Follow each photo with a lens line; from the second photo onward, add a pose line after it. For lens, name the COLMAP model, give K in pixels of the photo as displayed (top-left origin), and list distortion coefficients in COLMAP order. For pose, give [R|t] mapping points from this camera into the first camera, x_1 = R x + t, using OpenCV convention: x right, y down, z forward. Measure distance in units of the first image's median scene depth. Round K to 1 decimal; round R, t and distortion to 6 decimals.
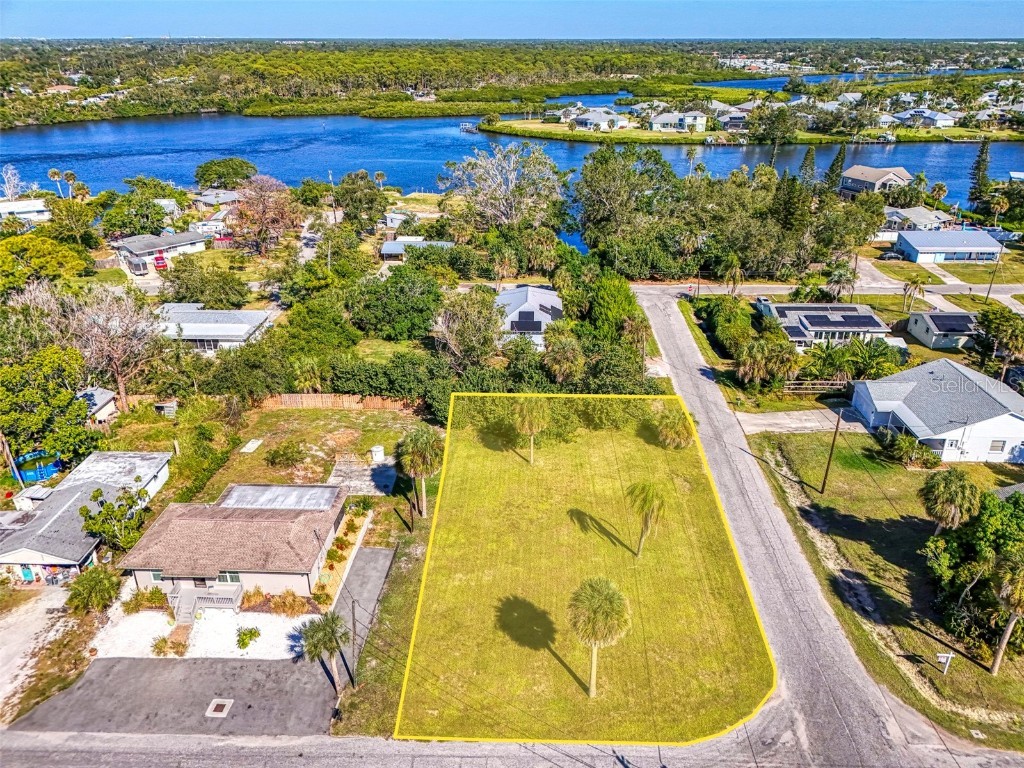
lens RADIAL K [[749.7, 0, 511.2], [0, 749.7, 390.6], [0, 0, 1]] dist [0.062008, -0.057384]
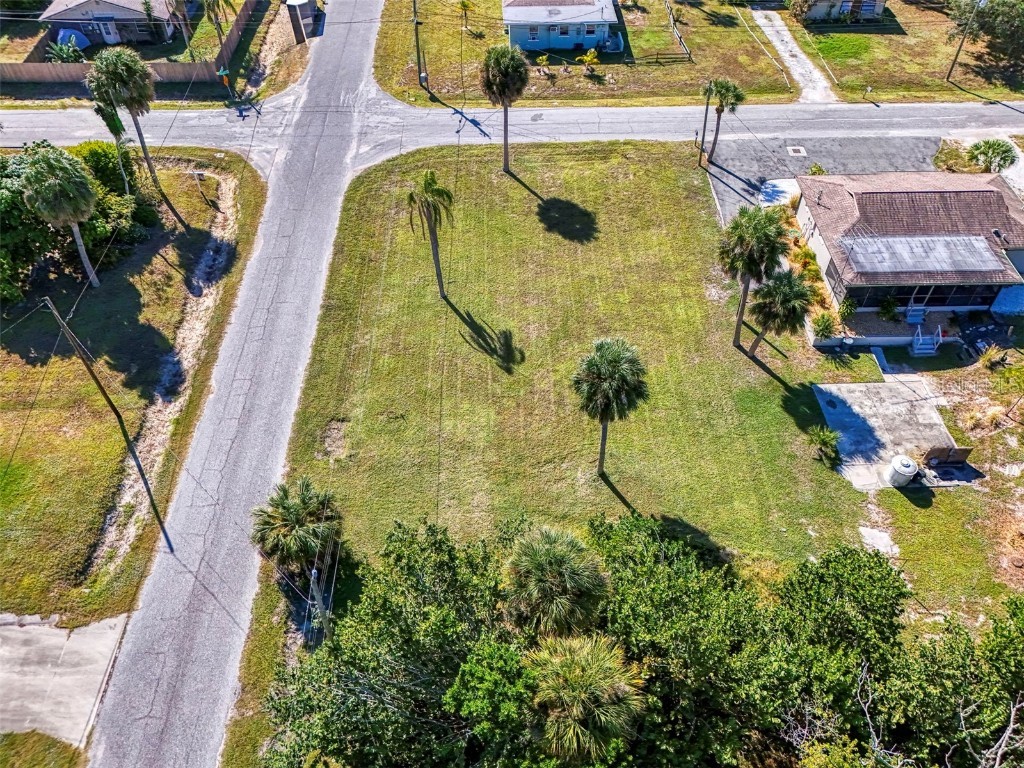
lens RADIAL K [[749.7, 0, 511.2], [0, 749.7, 390.6], [0, 0, 1]] dist [0.062008, -0.057384]
pose [[-0.997506, 0.055123, -0.044091, 0.107492], [-0.026730, 0.283139, 0.958706, -0.418980], [0.065331, 0.957494, -0.280959, 1.053080]]
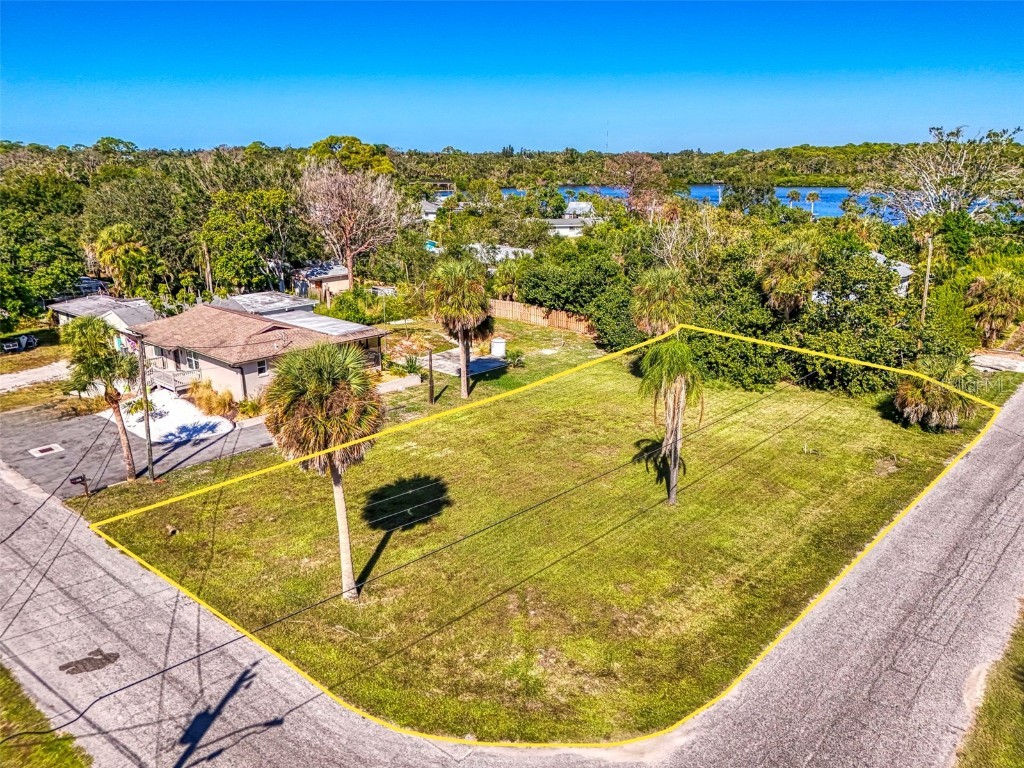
lens RADIAL K [[759.8, 0, 512.0], [0, 759.8, 384.0], [0, 0, 1]] dist [0.072944, -0.072740]
pose [[0.778927, 0.184982, -0.599211, 0.315800], [-0.268692, 0.961802, -0.052361, 0.155792], [0.566637, 0.201789, 0.798877, 0.365568]]
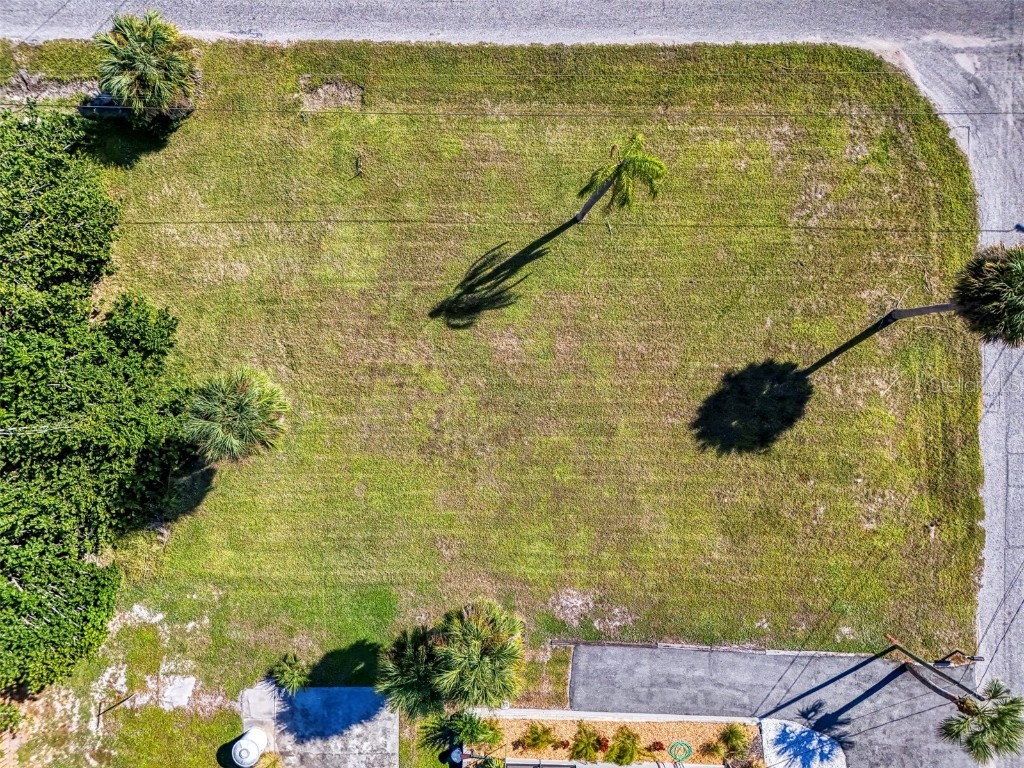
lens RADIAL K [[749.7, 0, 511.2], [0, 749.7, 390.6], [0, 0, 1]] dist [0.062008, -0.057384]
pose [[-0.040067, -0.999167, -0.007797, 0.034162], [0.434740, -0.024458, 0.900224, -0.253258], [-0.899664, 0.032680, 0.435357, 0.634481]]
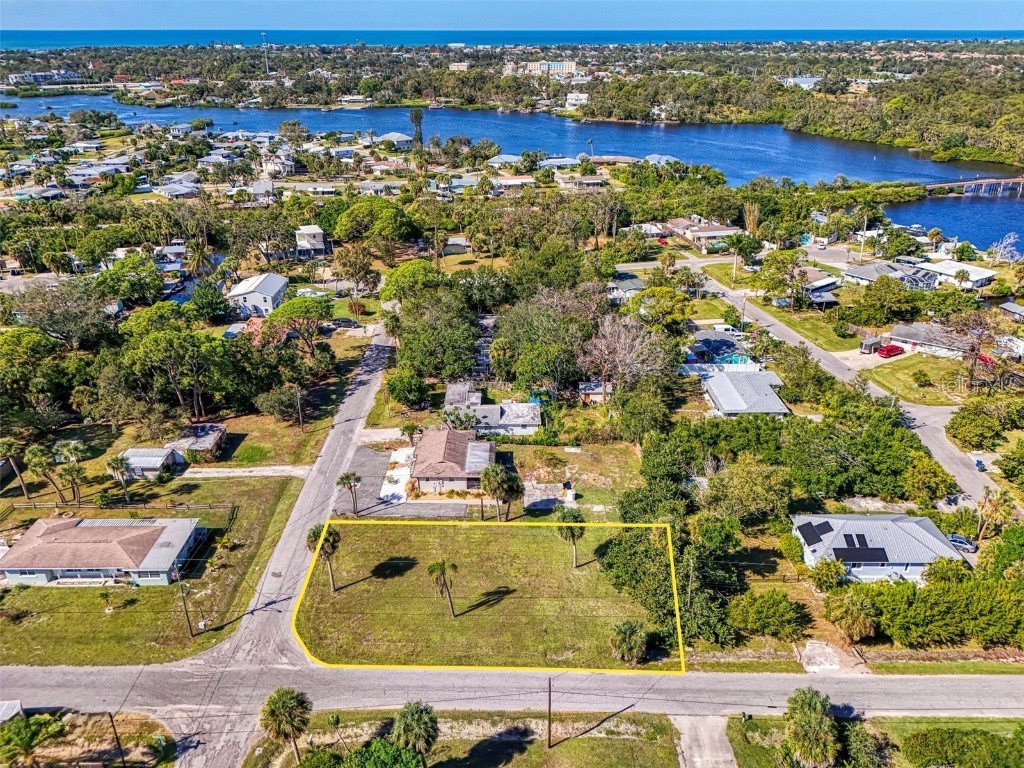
lens RADIAL K [[783.9, 0, 513.2], [0, 783.9, 360.7], [0, 0, 1]] dist [0.084646, -0.106071]
pose [[0.048339, 0.387108, -0.920766, 1.061159], [-0.421830, 0.843513, 0.332484, -0.565733], [0.905385, 0.372335, 0.204068, 0.492837]]
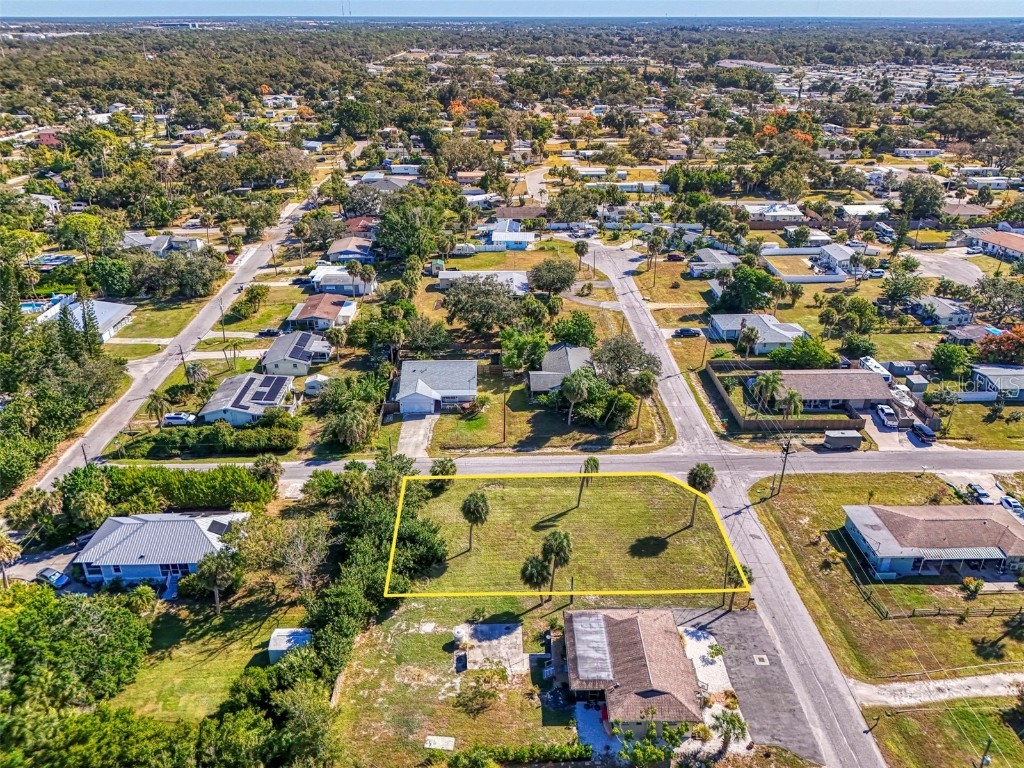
lens RADIAL K [[759.8, 0, 512.0], [0, 759.8, 384.0], [0, 0, 1]] dist [0.072944, -0.072740]
pose [[-0.060562, -0.427386, 0.902038, -0.987320], [0.422722, 0.807674, 0.411057, -0.608072], [-0.904234, 0.406206, 0.131751, 0.630336]]
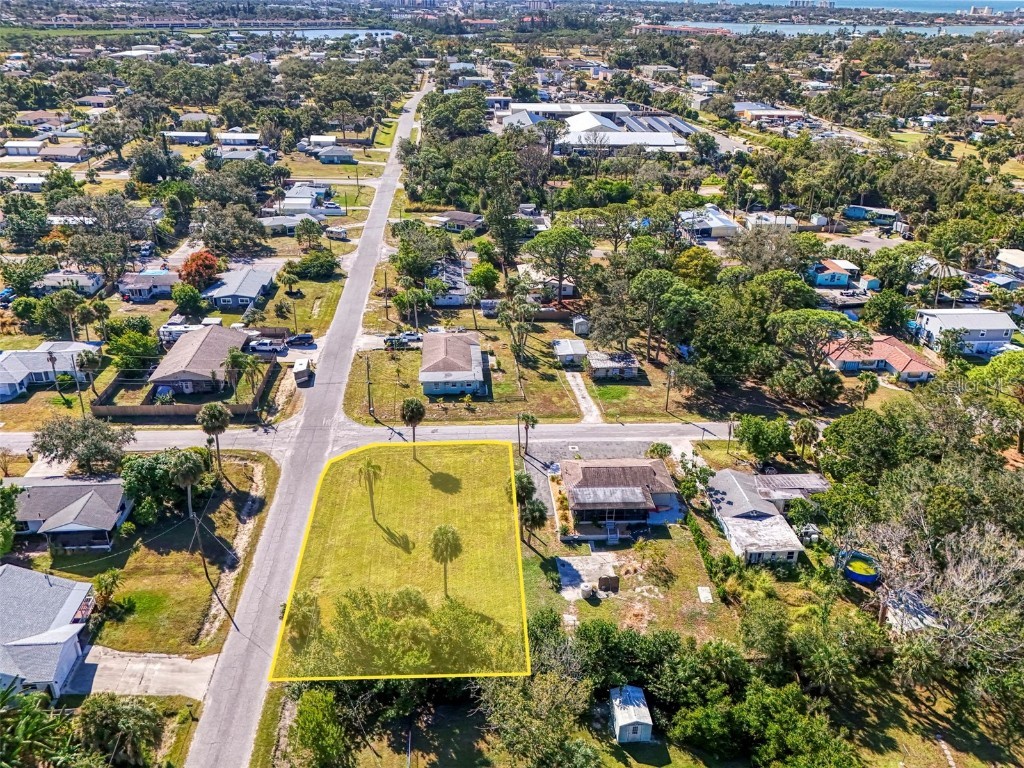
lens RADIAL K [[805.3, 0, 515.9], [0, 805.3, 384.2], [0, 0, 1]] dist [0.069374, -0.092382]
pose [[-0.991877, 0.036904, -0.121729, 0.056641], [-0.071576, 0.629170, 0.773965, -1.003325], [0.105151, 0.776391, -0.621417, 1.462911]]
